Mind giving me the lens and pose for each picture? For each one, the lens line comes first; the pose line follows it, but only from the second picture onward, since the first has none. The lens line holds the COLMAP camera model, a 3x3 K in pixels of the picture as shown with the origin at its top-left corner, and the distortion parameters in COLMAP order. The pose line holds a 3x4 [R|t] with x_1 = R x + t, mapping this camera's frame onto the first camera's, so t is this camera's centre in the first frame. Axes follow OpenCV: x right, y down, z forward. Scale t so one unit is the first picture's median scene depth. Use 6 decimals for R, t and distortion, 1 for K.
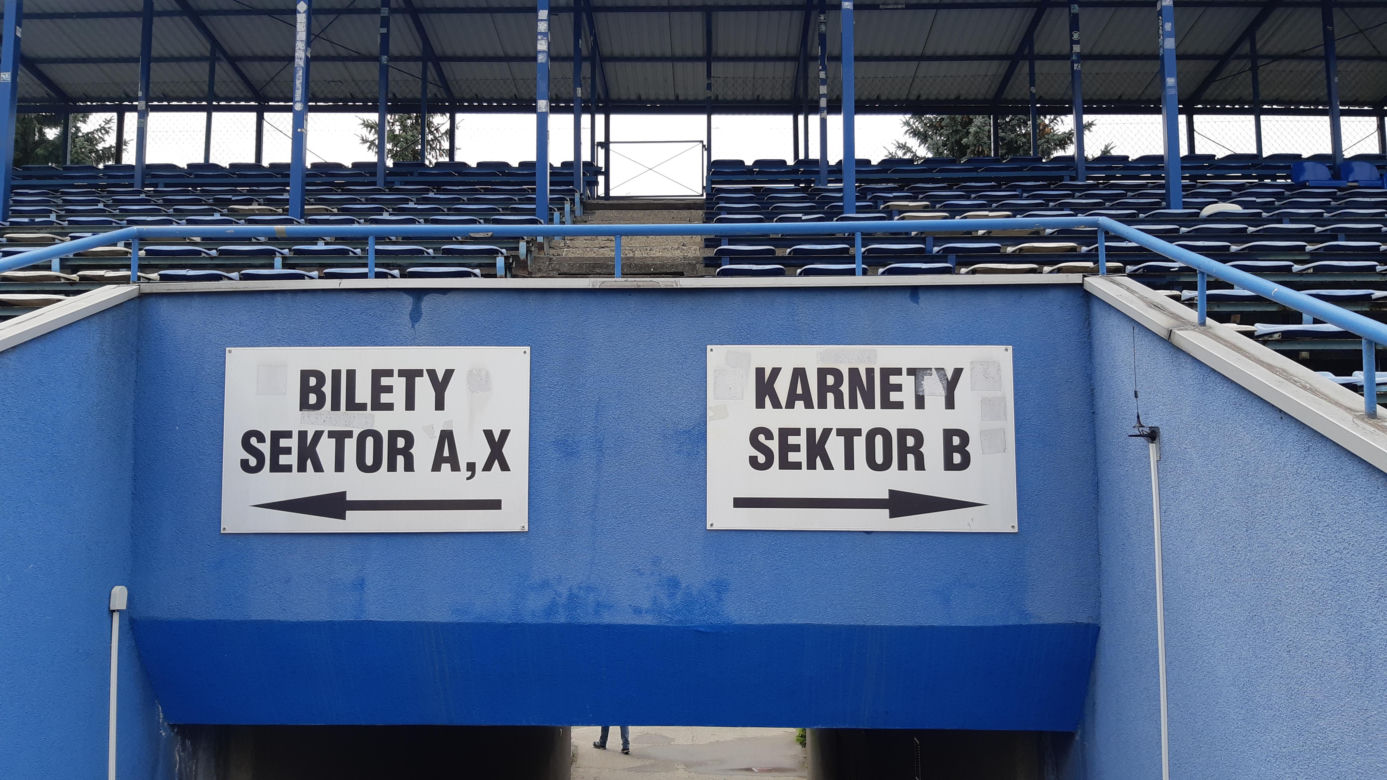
lens RADIAL K [[1077.3, 0, 693.0], [0, 1077.3, 386.8], [0, 0, 1]] dist [0.073285, -0.144928]
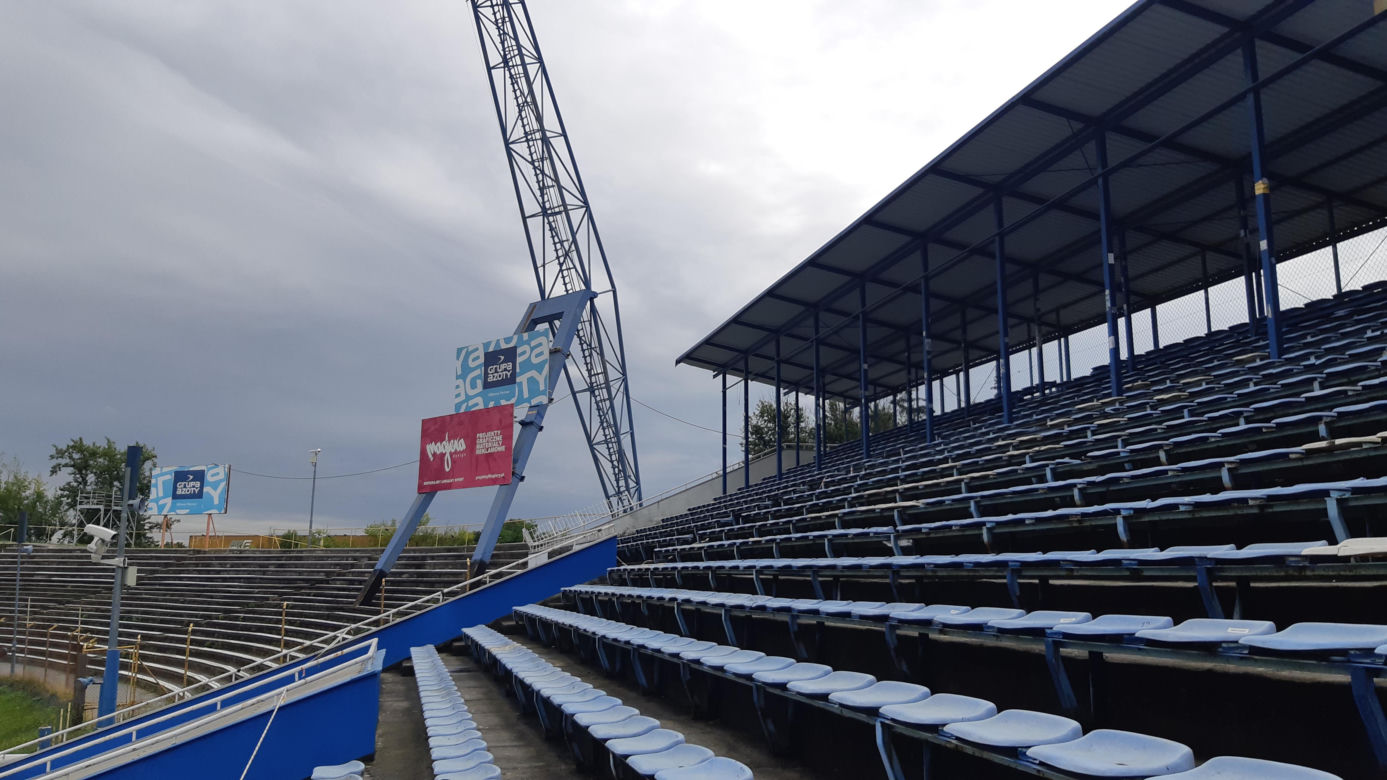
lens RADIAL K [[1077.3, 0, 693.0], [0, 1077.3, 386.8], [0, 0, 1]] dist [0.073285, -0.144928]
pose [[0.294481, -0.167140, -0.940928, 0.921823], [0.091887, 0.984977, -0.146206, -0.053594], [0.951230, -0.043404, 0.305415, 0.217655]]
